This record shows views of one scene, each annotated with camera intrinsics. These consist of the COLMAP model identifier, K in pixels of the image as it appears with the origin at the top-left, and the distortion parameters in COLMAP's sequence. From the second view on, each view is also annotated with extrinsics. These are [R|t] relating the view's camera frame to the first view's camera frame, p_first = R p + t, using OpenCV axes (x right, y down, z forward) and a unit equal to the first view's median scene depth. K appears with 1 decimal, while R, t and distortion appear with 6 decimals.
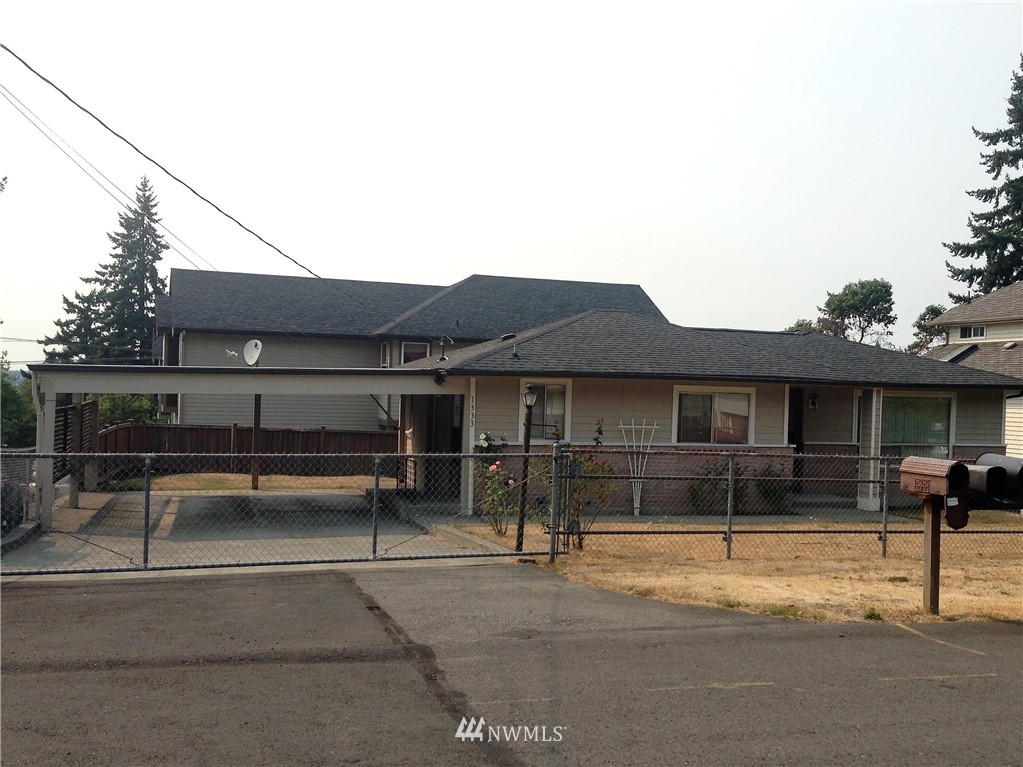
lens RADIAL K [[1130.4, 0, 549.4], [0, 1130.4, 383.7], [0, 0, 1]] dist [0.139933, 0.008475]
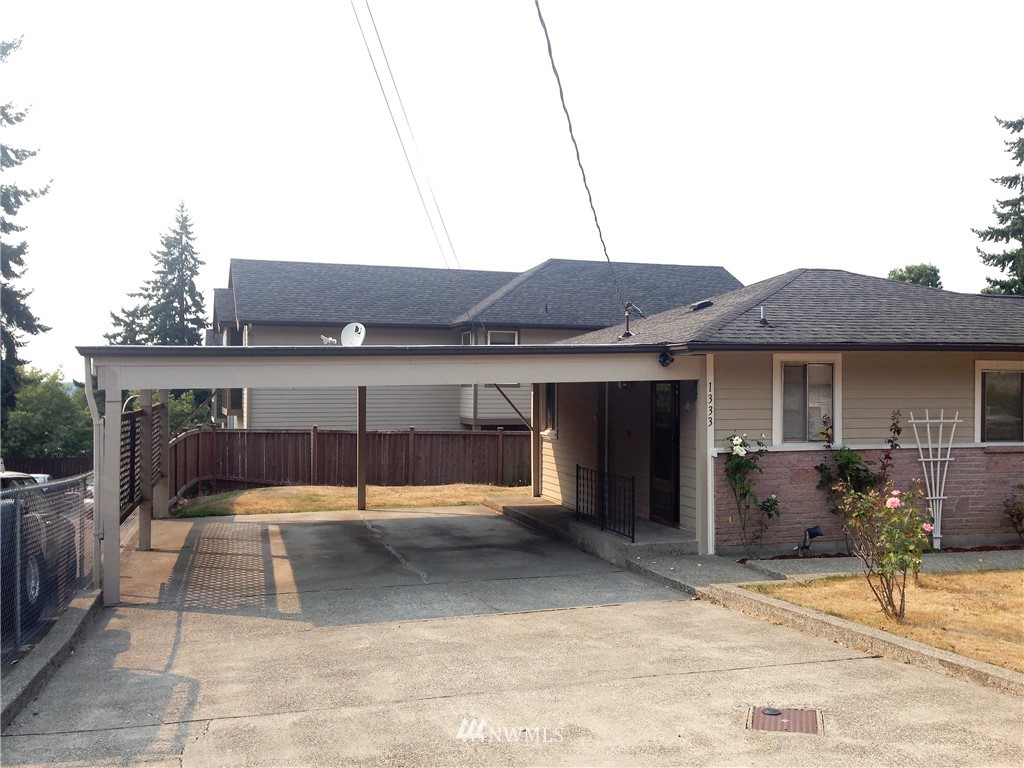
lens RADIAL K [[980.6, 0, 514.2], [0, 980.6, 370.9], [0, 0, 1]] dist [0.098298, -0.004454]
pose [[0.999620, -0.025097, -0.011435, -0.055375], [0.024958, 0.999614, -0.012196, 0.002682], [0.011736, 0.011906, 0.999860, 0.123385]]
